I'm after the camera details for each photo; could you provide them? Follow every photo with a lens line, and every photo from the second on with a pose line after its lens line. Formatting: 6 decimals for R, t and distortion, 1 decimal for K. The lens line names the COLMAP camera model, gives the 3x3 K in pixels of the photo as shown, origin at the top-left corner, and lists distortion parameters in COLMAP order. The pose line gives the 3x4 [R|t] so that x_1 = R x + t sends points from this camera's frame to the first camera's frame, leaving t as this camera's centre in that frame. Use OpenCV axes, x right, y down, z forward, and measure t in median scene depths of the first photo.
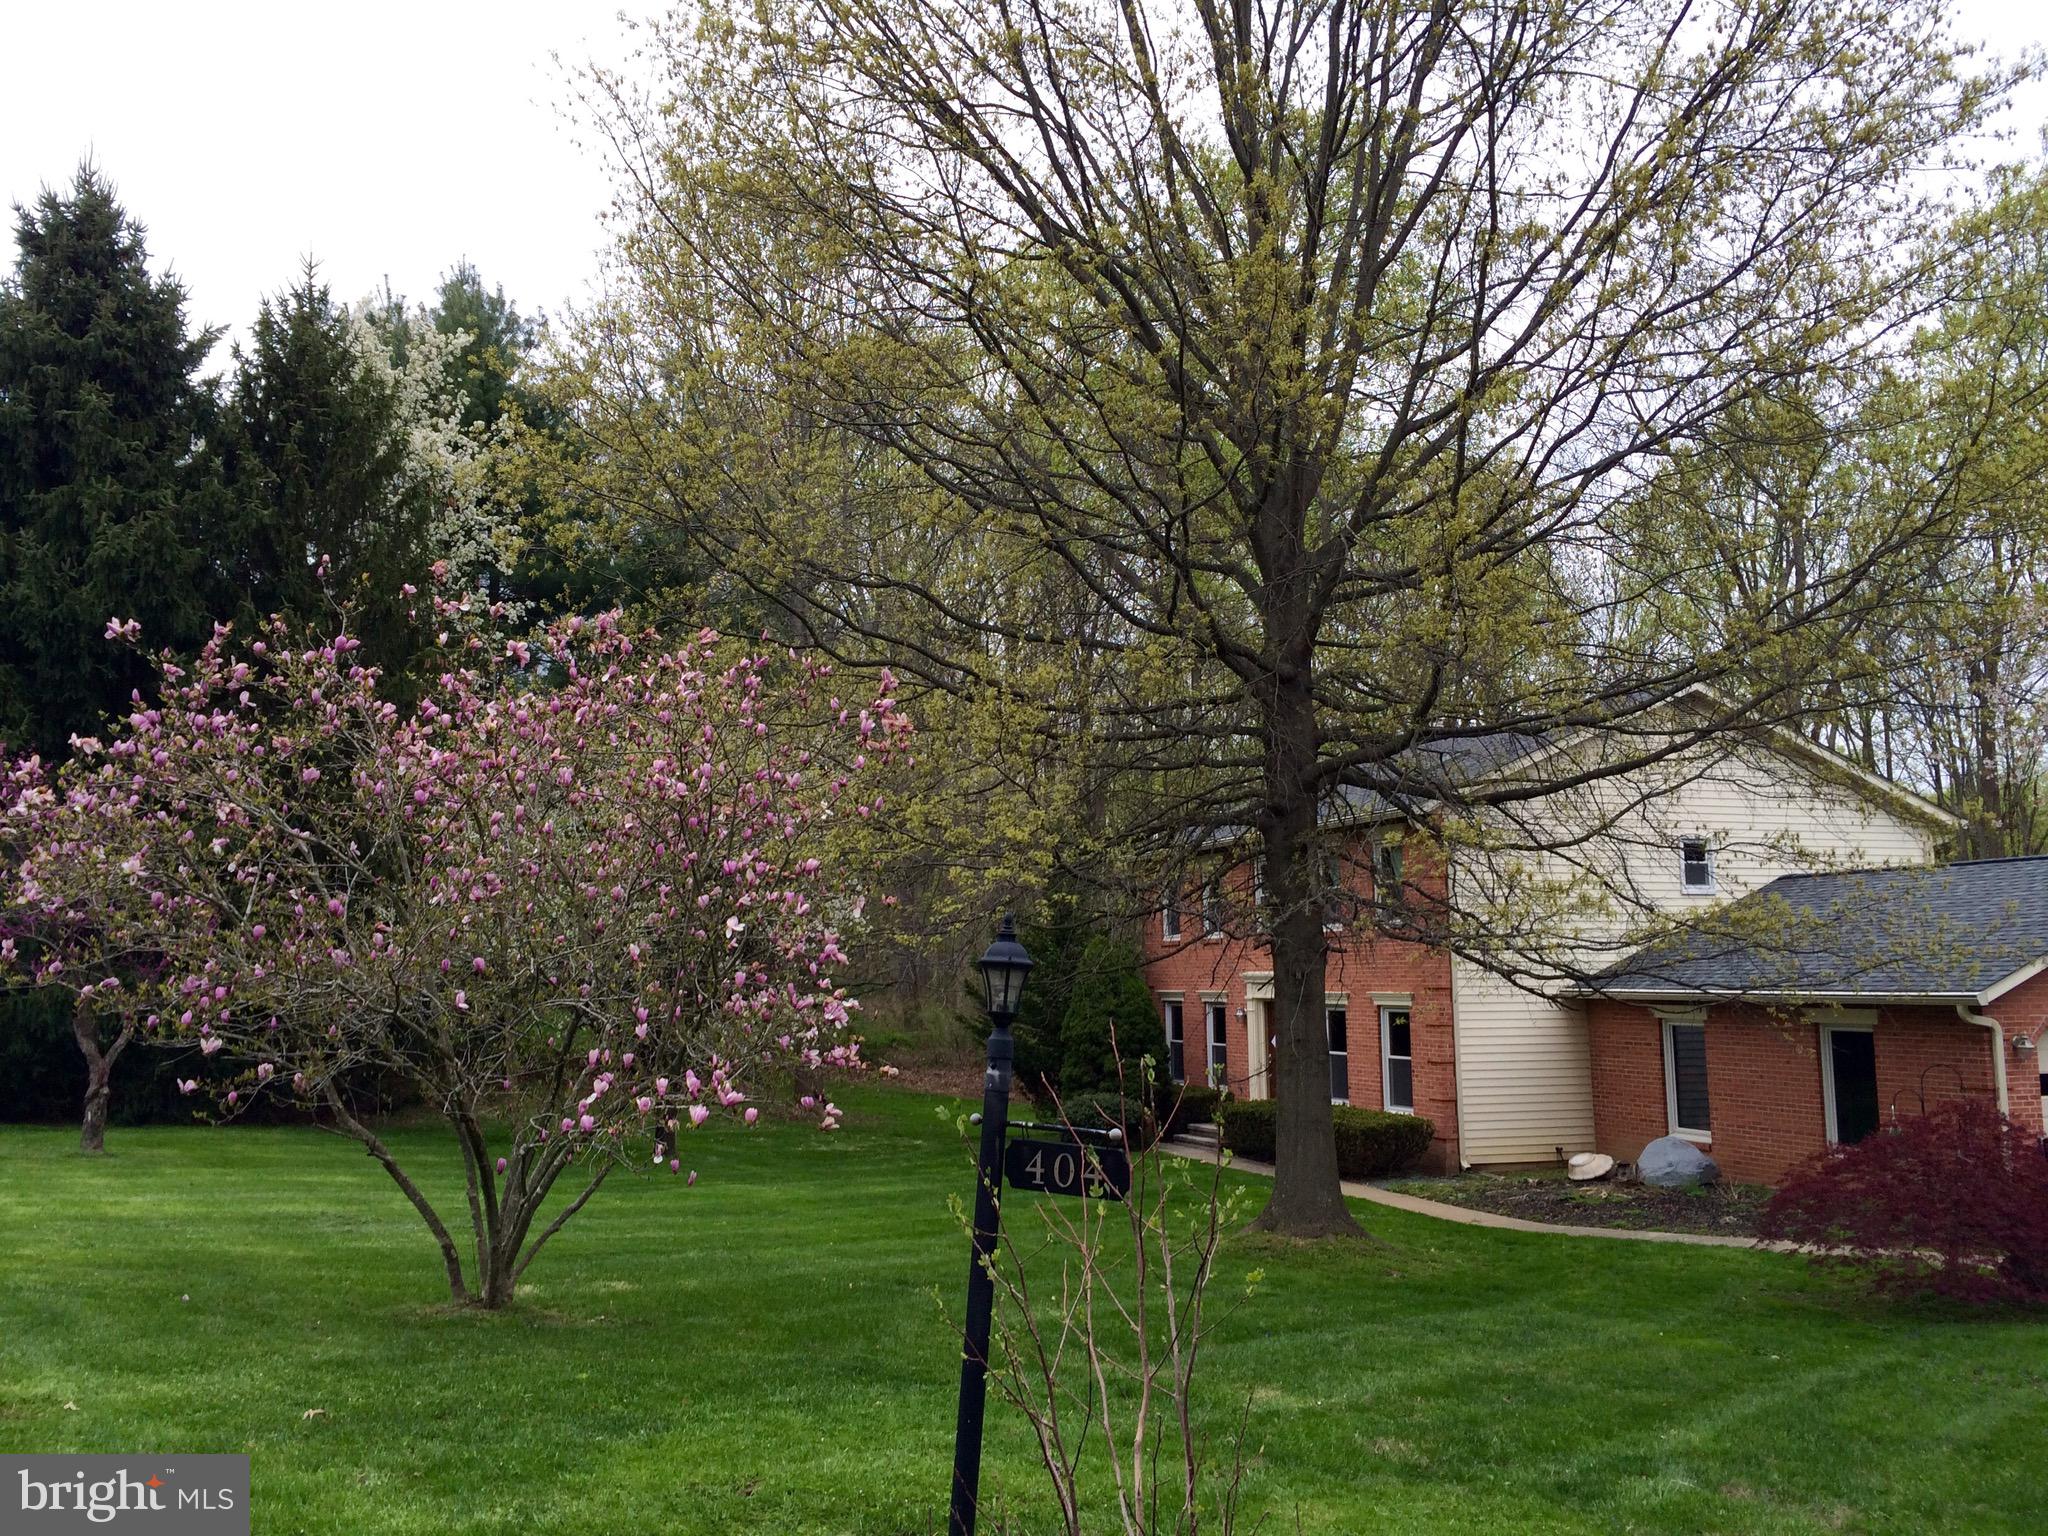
lens RADIAL K [[1736.3, 0, 1016.7], [0, 1736.3, 778.4], [0, 0, 1]] dist [-0.005696, -0.010300]
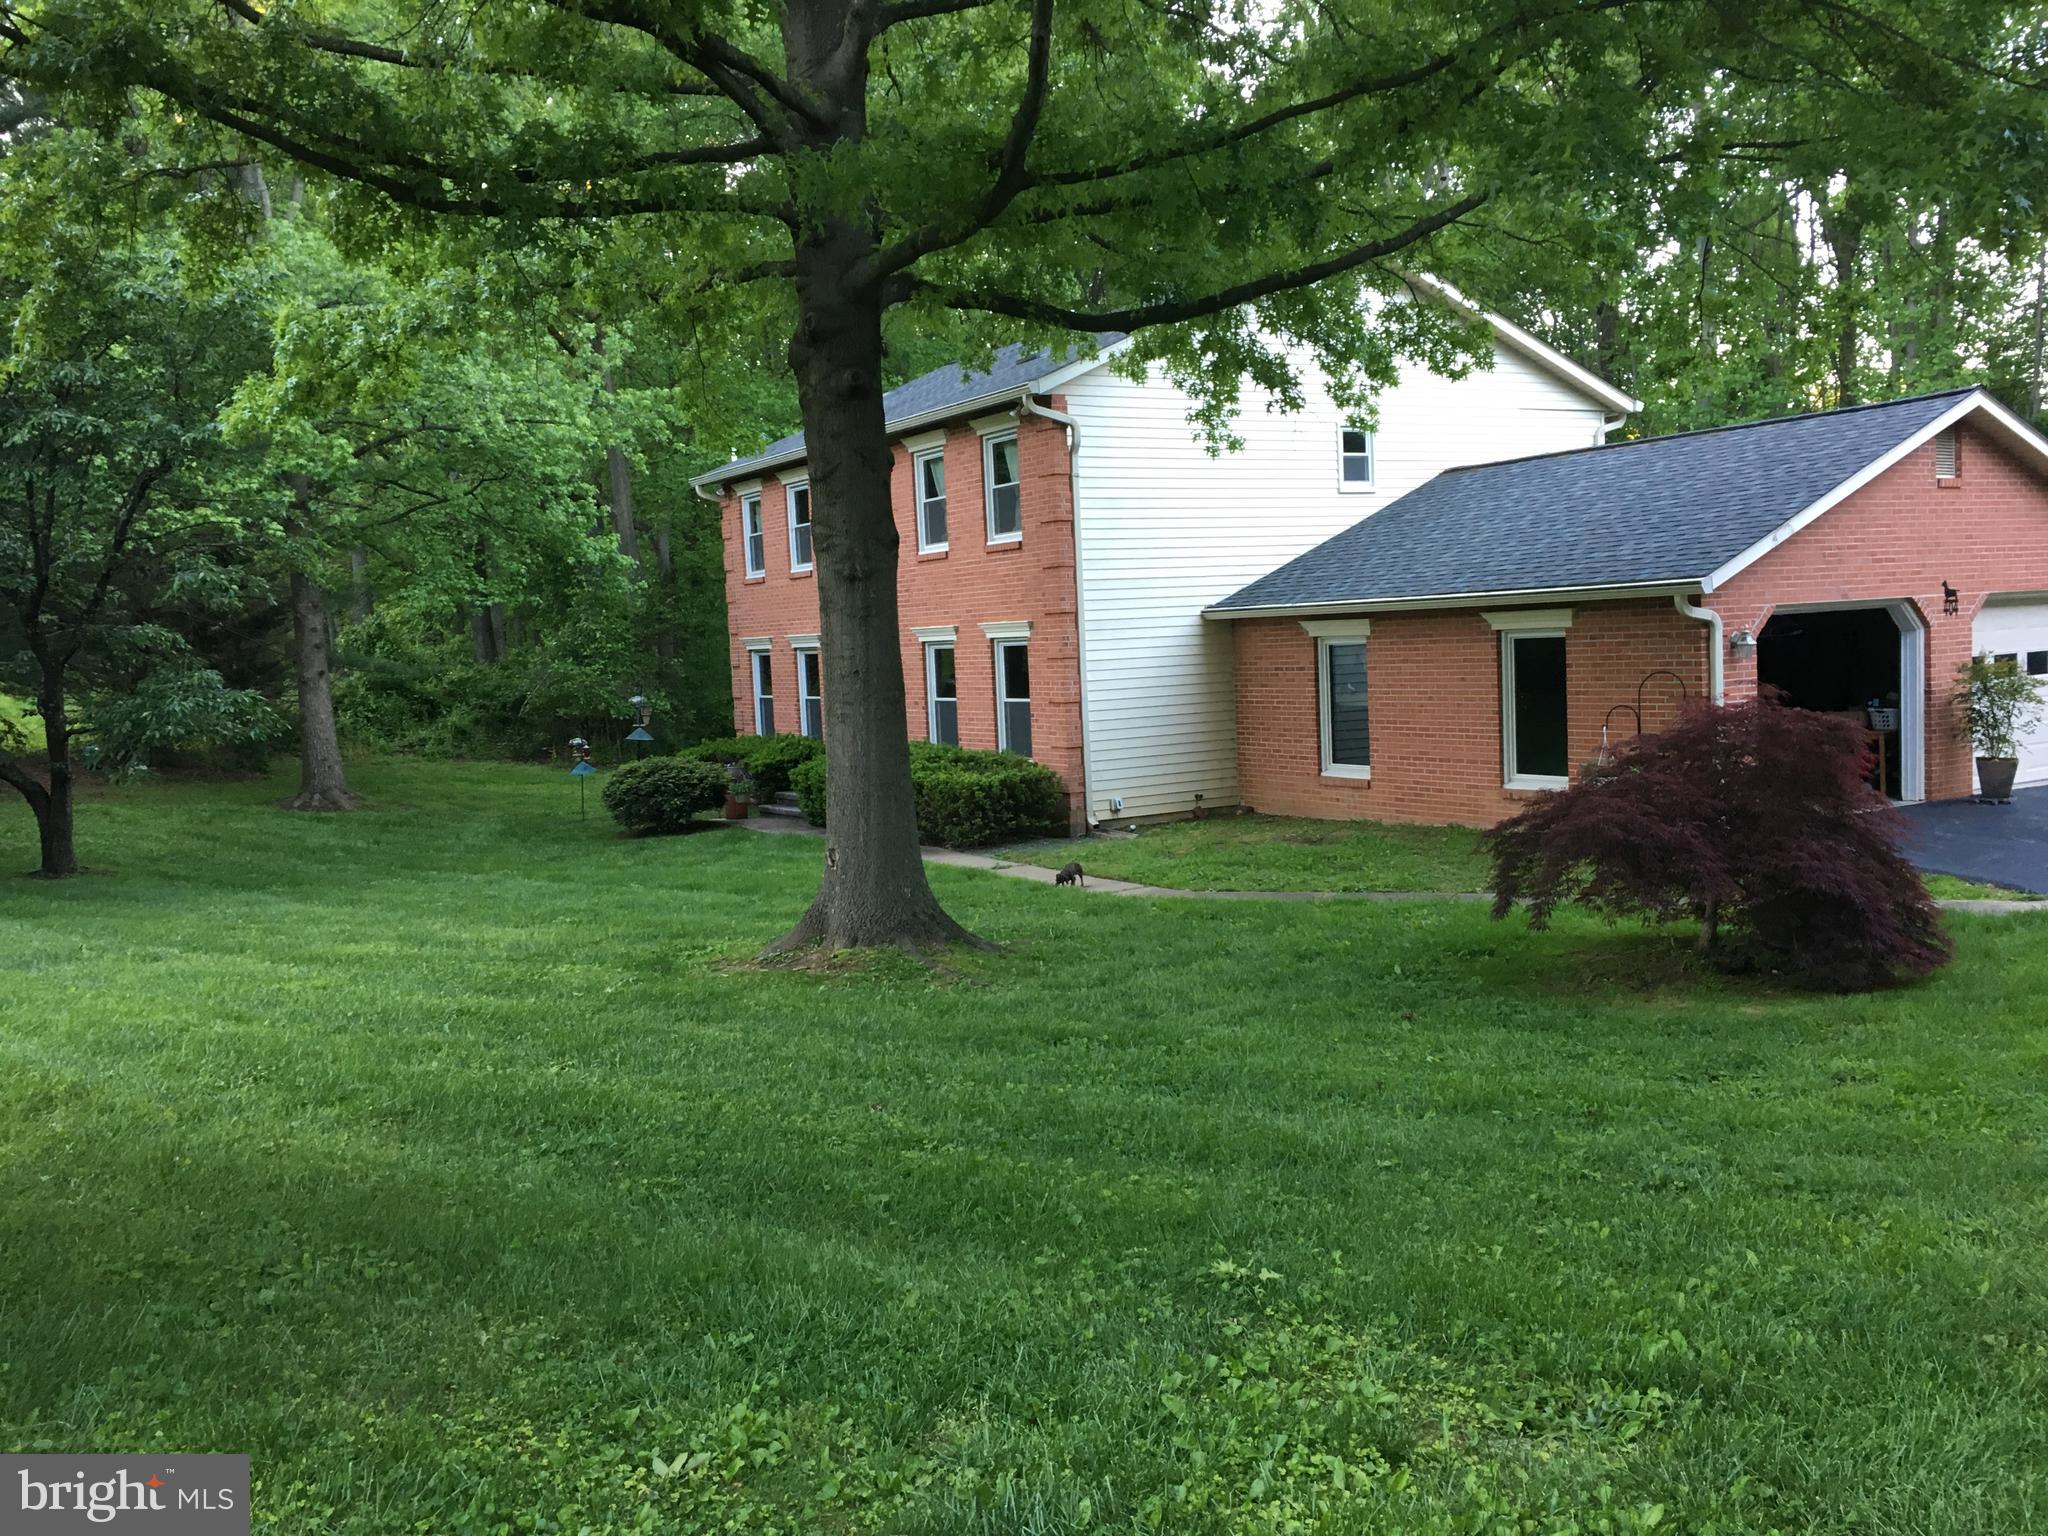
lens RADIAL K [[1735.1, 0, 1024.7], [0, 1735.1, 767.4], [0, 0, 1]] dist [-0.000480, 0.000480]
pose [[0.976708, -0.050378, 0.208575, 0.059122], [0.012520, 0.983771, 0.178989, 0.052964], [-0.214207, -0.172209, 0.961488, 0.230819]]
